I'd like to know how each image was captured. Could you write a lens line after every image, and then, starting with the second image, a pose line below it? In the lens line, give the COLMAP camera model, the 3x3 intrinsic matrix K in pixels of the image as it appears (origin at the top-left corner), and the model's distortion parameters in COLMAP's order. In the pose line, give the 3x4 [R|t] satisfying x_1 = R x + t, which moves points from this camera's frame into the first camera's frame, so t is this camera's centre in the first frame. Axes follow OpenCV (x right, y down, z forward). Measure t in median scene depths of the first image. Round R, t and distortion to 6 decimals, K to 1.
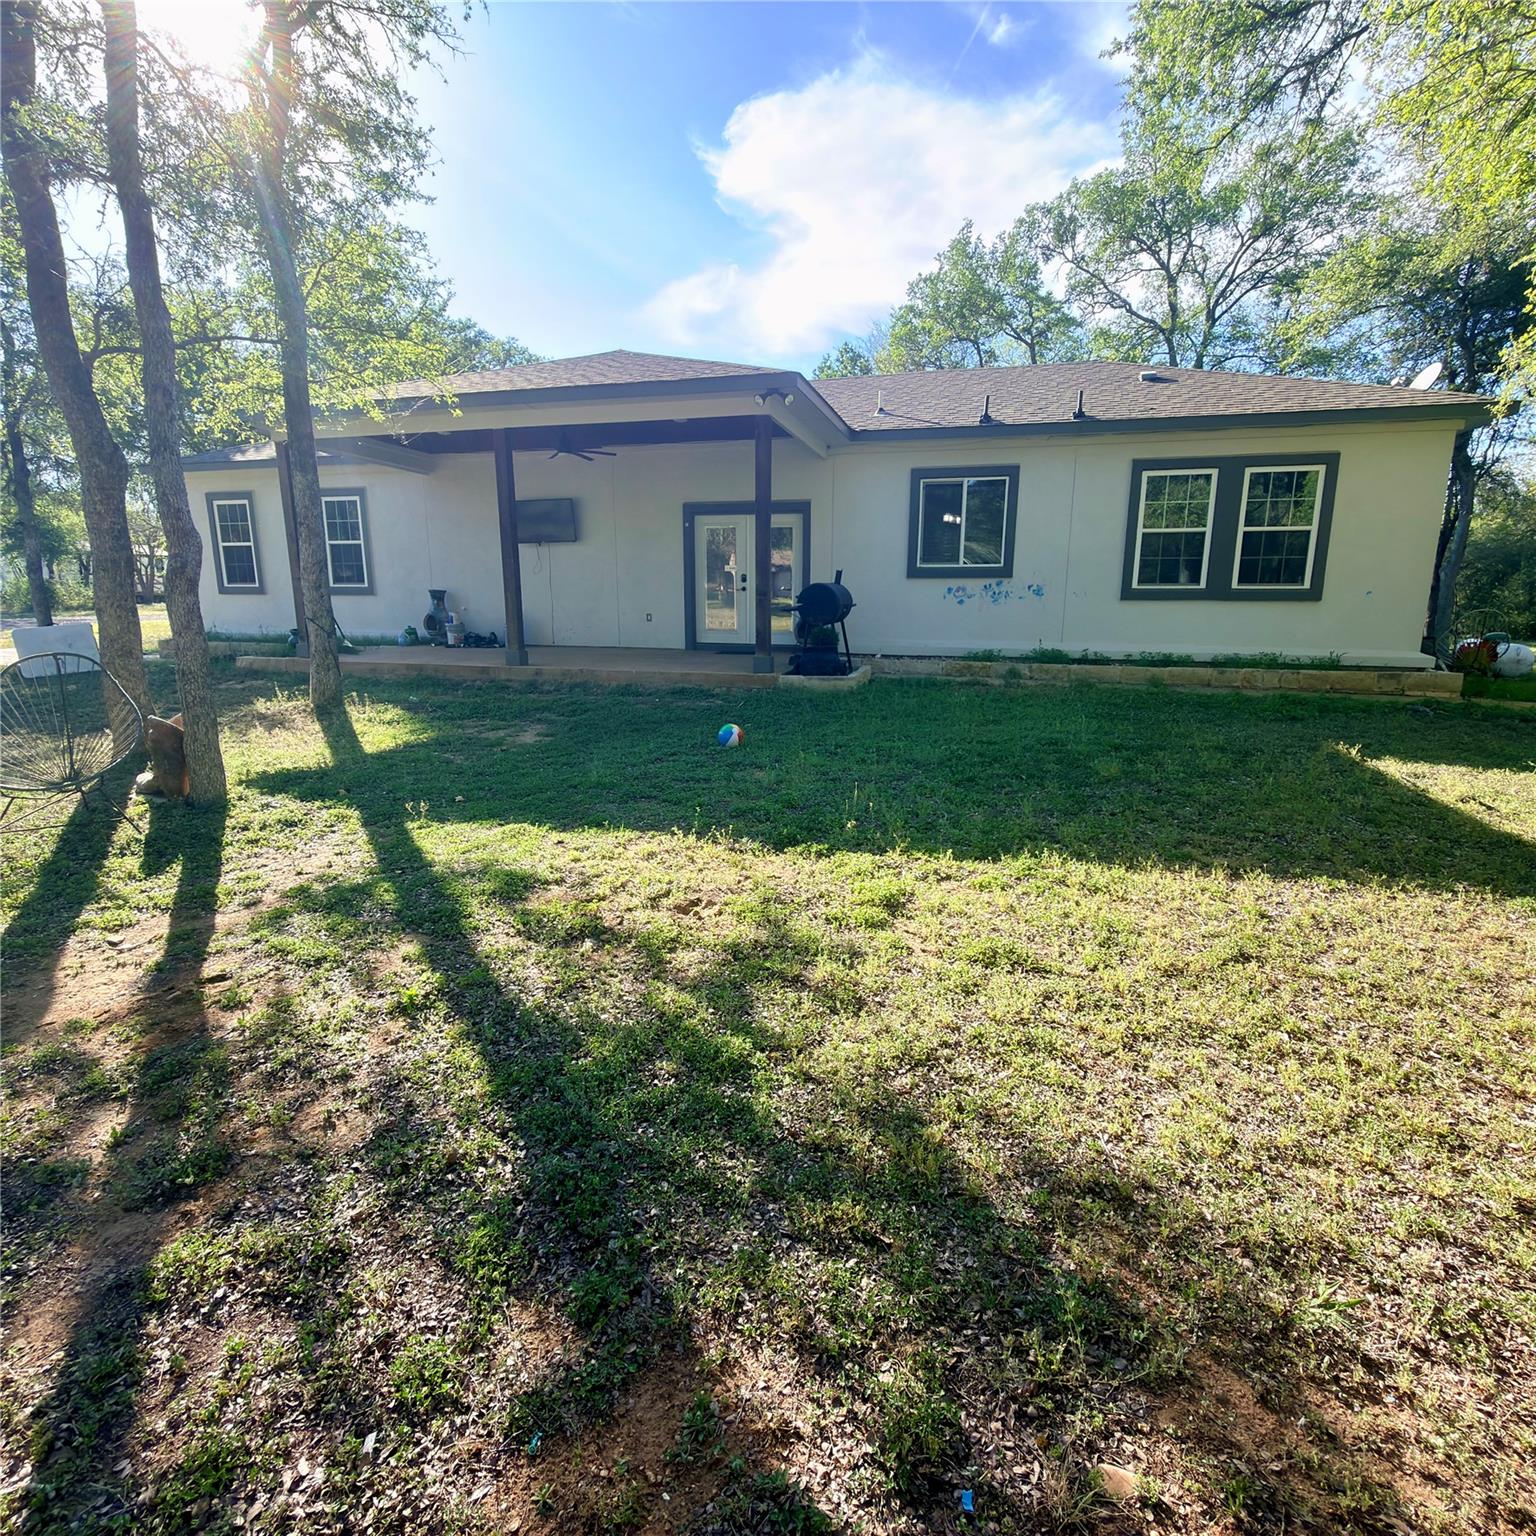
lens RADIAL K [[834.6, 0, 765.3], [0, 834.6, 758.3], [0, 0, 1]] dist [0.008107, 0.001002]
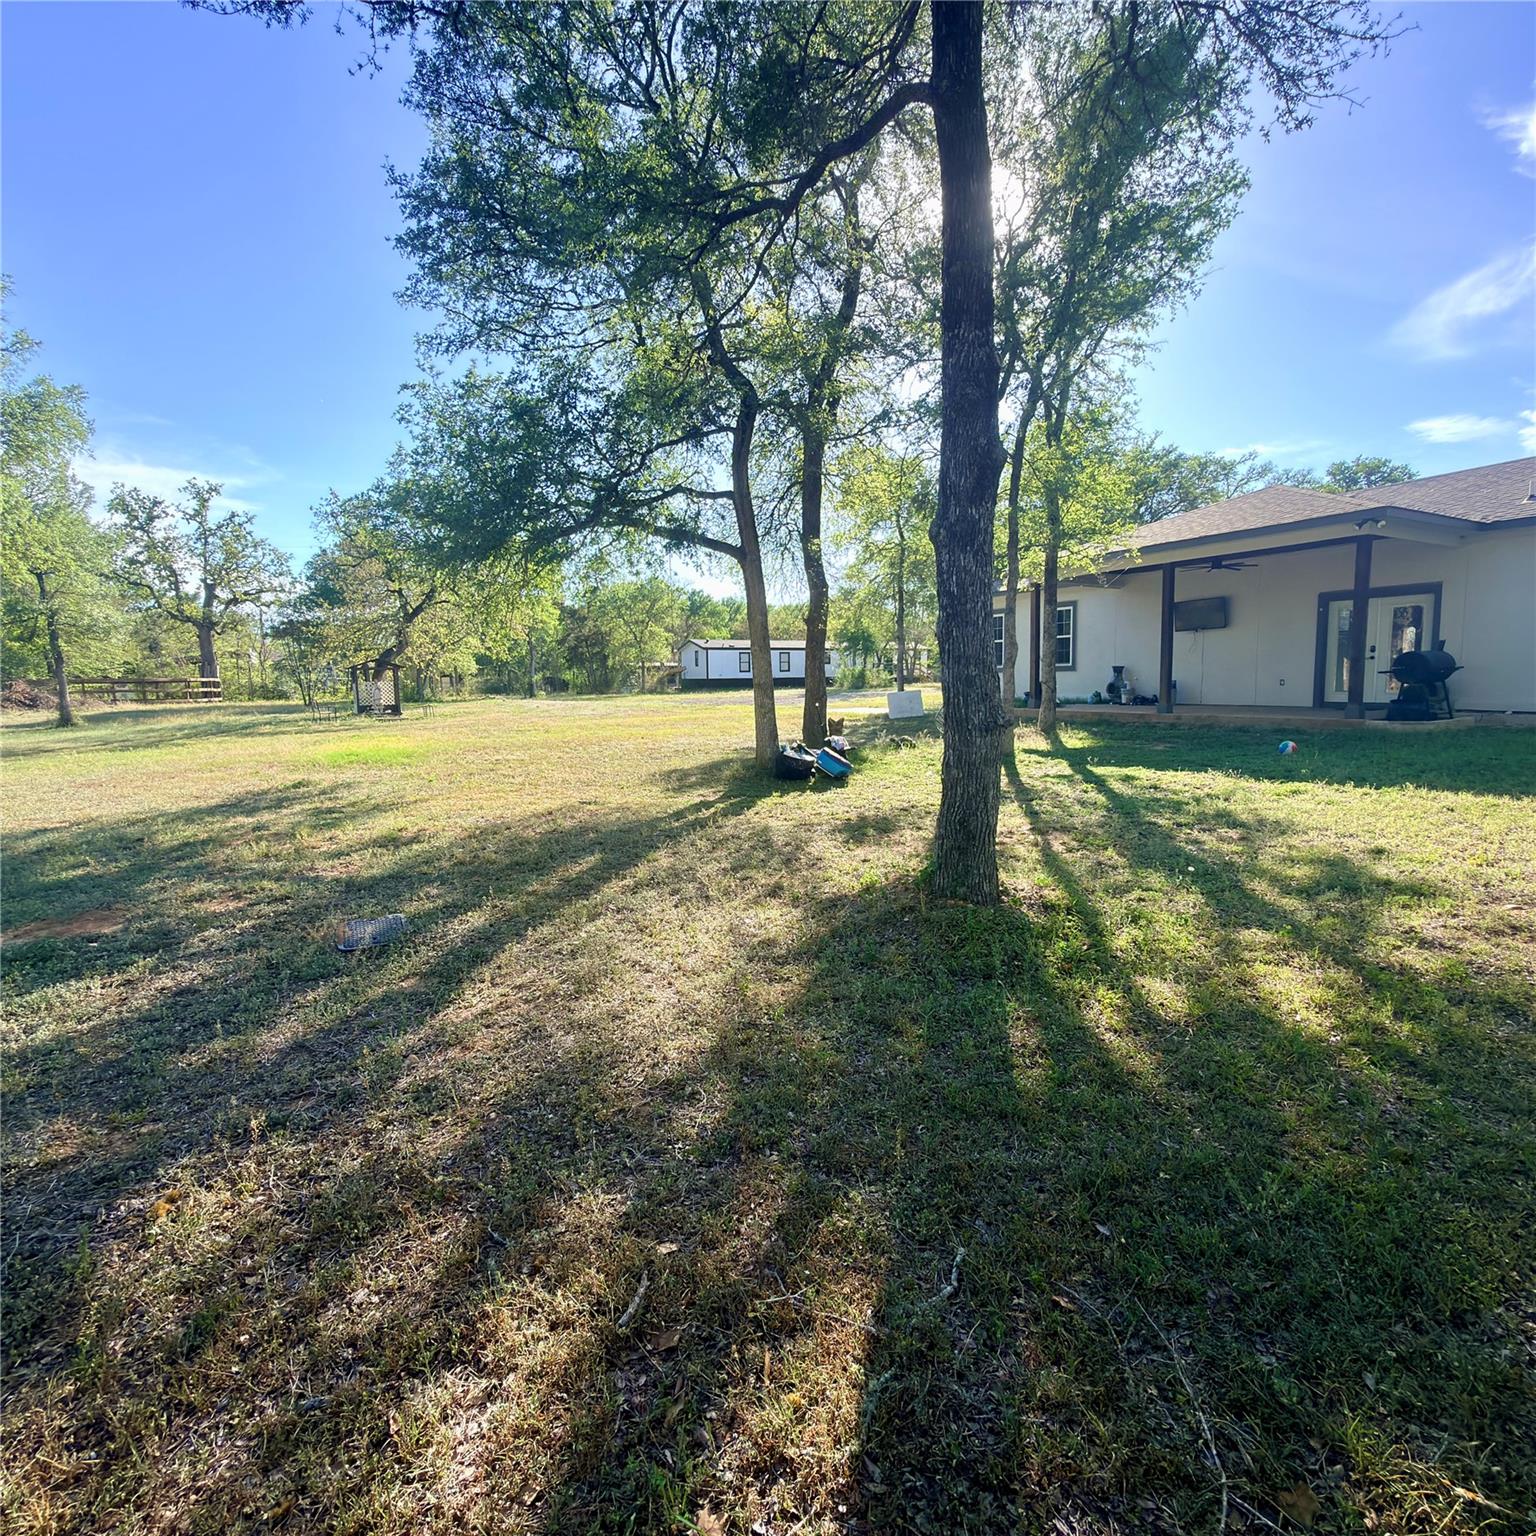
lens RADIAL K [[834.6, 0, 765.3], [0, 834.6, 758.3], [0, 0, 1]] dist [0.008107, 0.001002]
pose [[0.714873, 0.049901, -0.697472, 0.238349], [-0.114701, 0.992308, -0.046567, 0.119496], [0.689783, 0.113291, 0.715098, -0.553395]]
